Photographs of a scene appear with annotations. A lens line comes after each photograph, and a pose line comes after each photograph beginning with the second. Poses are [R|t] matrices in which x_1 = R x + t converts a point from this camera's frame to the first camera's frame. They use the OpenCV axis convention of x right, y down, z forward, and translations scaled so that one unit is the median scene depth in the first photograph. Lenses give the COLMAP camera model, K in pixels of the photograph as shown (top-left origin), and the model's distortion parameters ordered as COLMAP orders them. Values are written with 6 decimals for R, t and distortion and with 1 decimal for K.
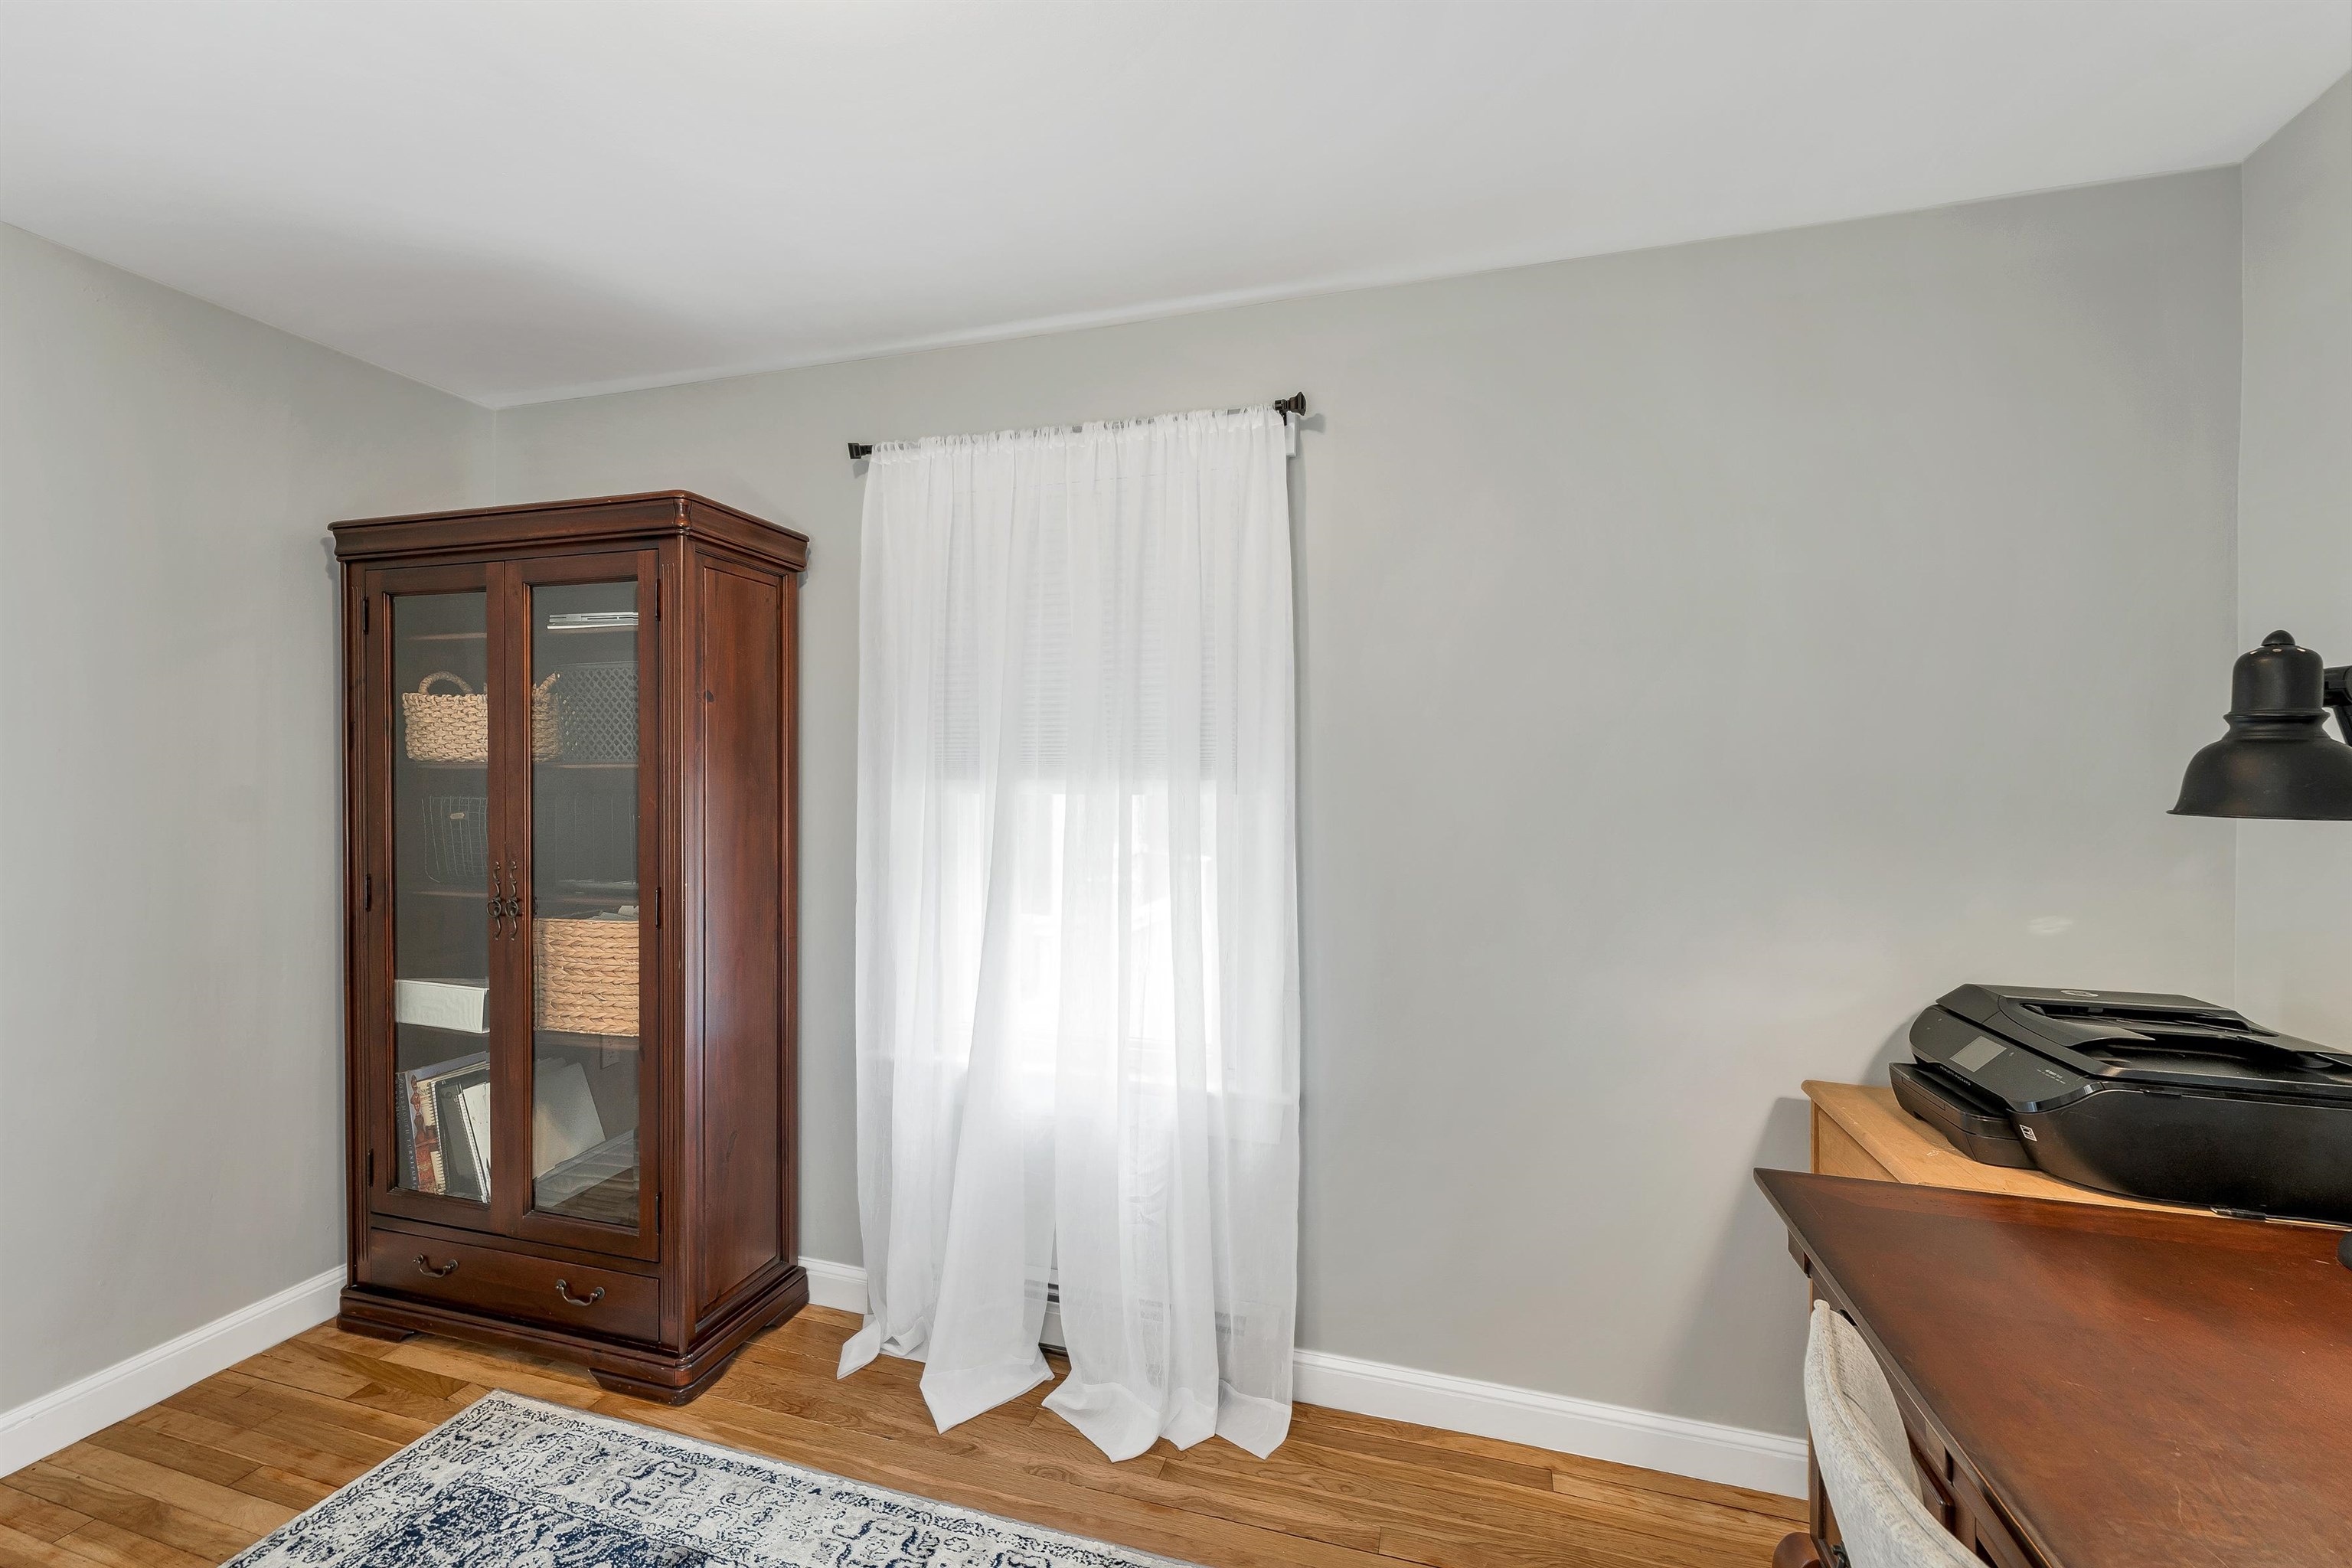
lens RADIAL K [[973.3, 0, 1156.0], [0, 973.3, 775.9], [0, 0, 1]] dist [0.001347, 0.000017]
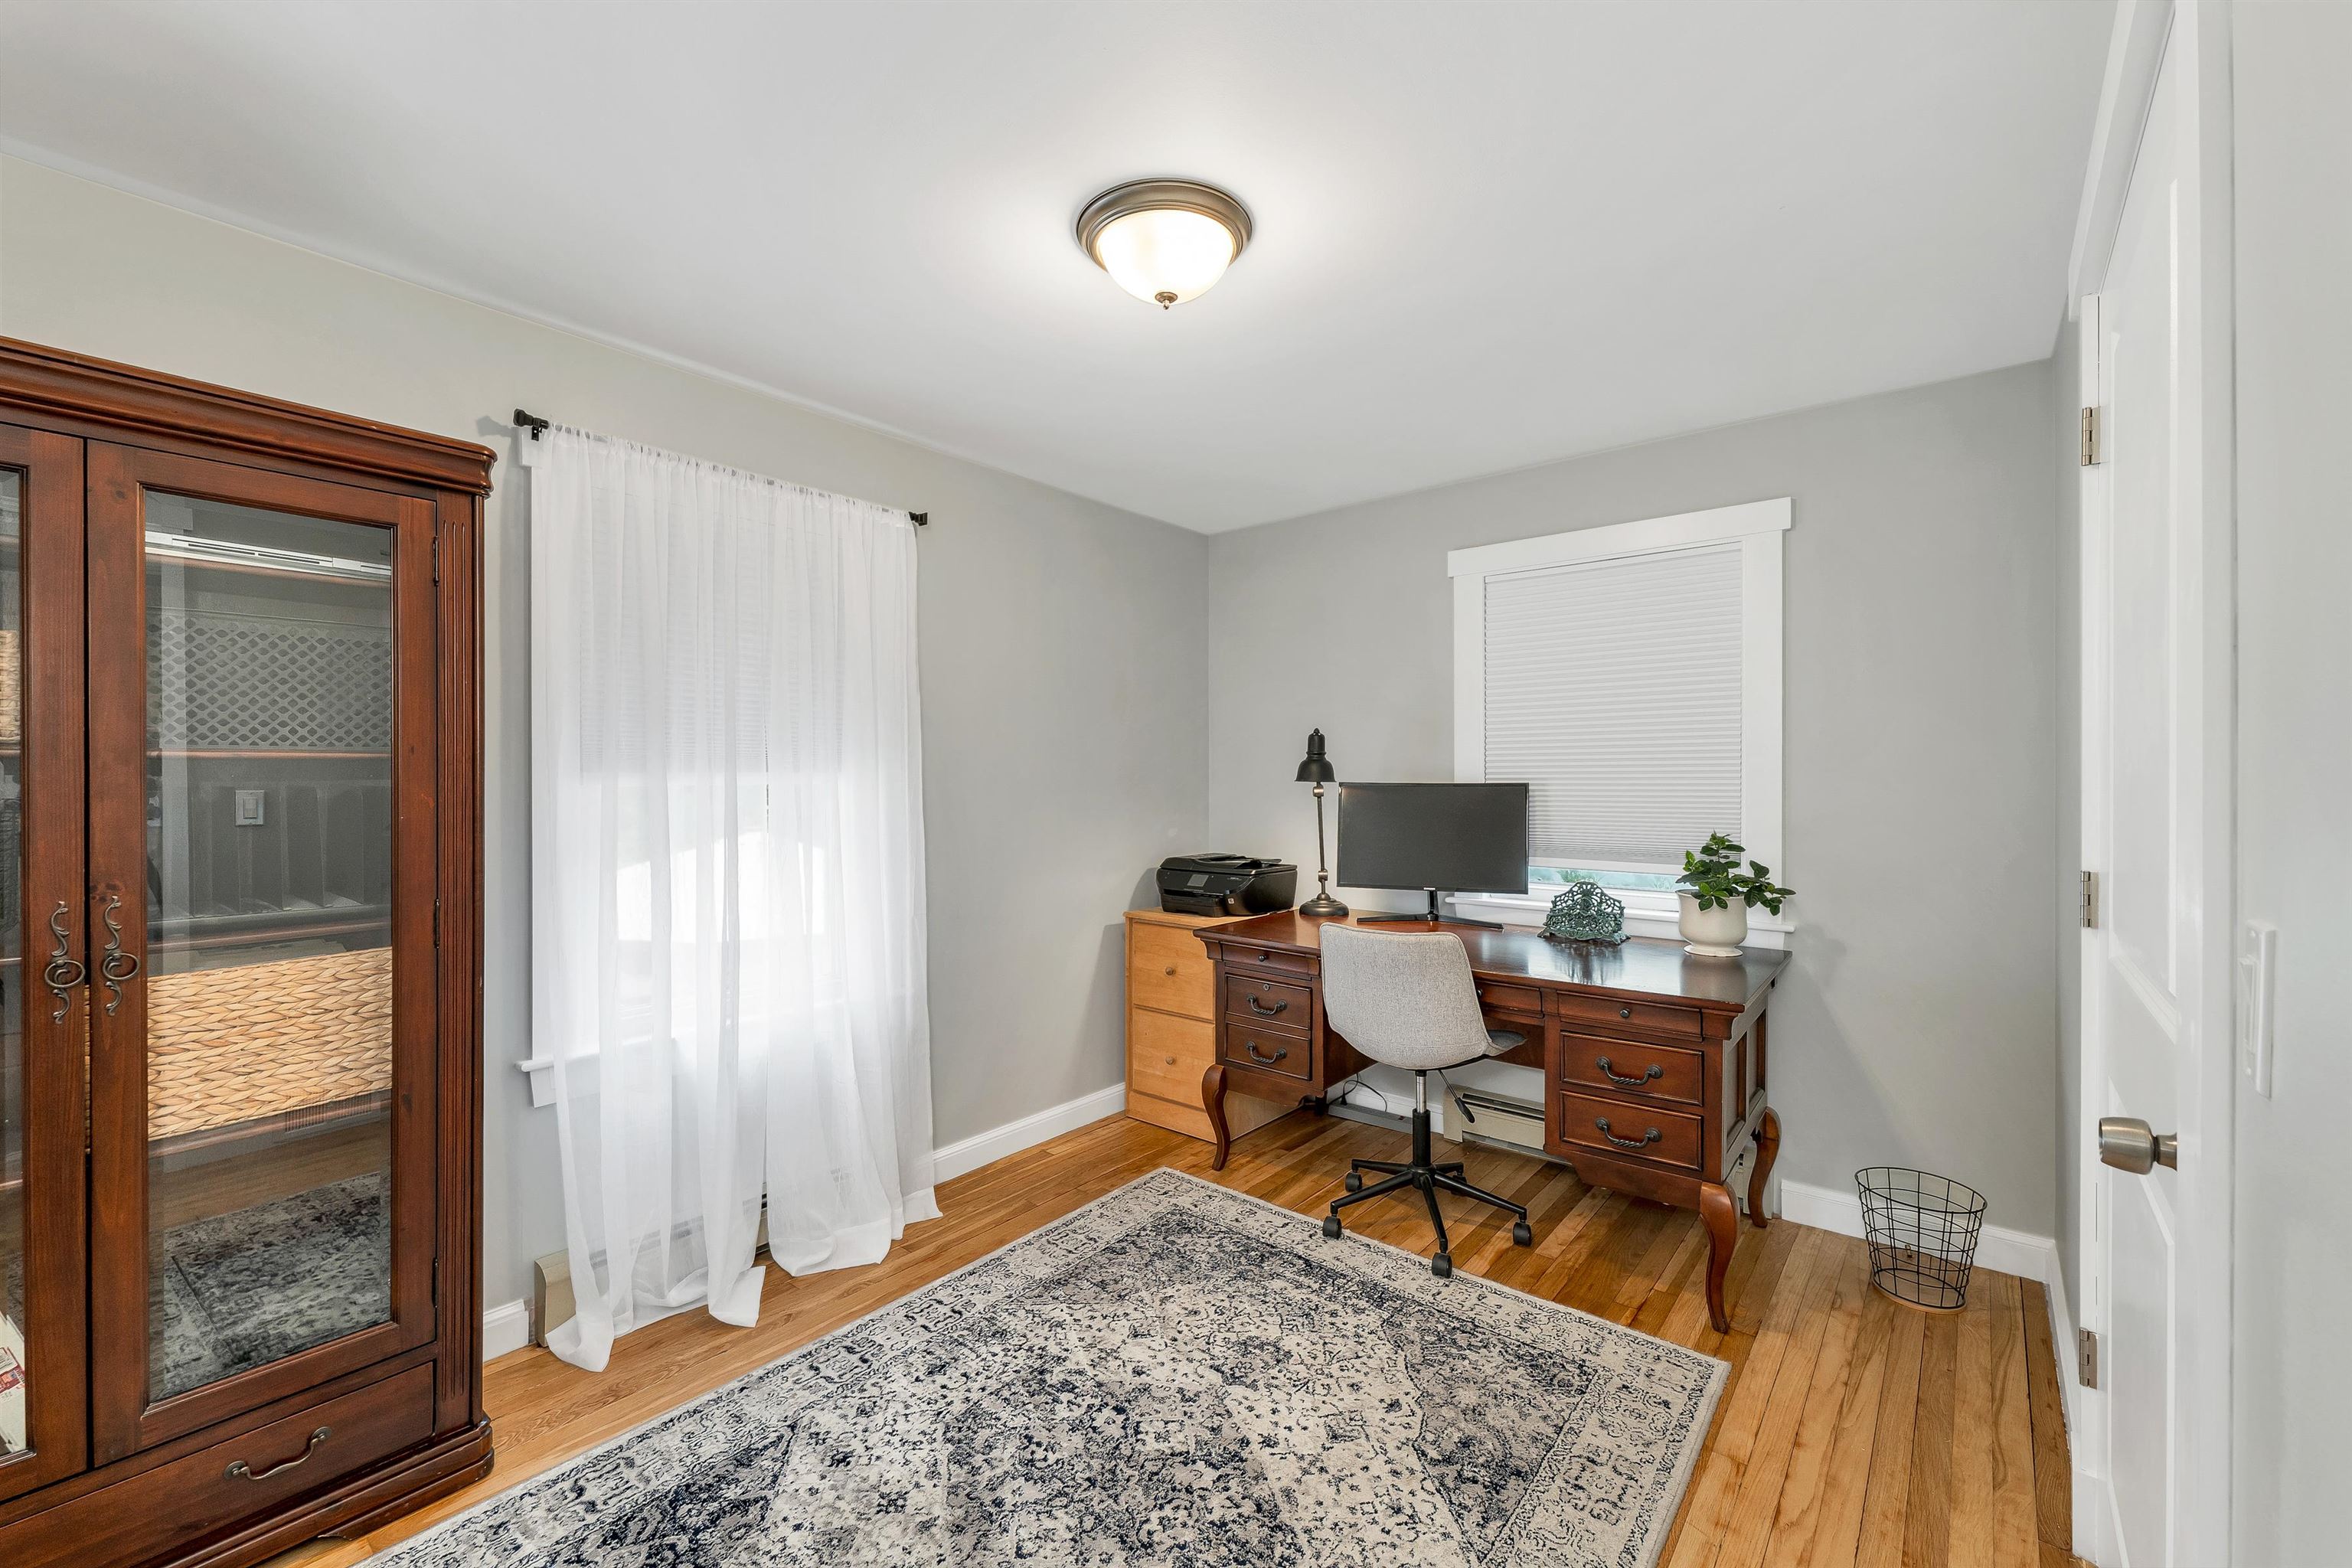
lens RADIAL K [[965.7, 0, 1176.0], [0, 965.7, 784.0], [0, 0, 1]] dist [-0.000053, -0.000075]
pose [[0.375350, -0.013293, 0.926788, -1.107655], [-0.001200, 0.999889, 0.014827, -0.001069], [-0.926882, -0.006678, 0.375292, 0.090377]]
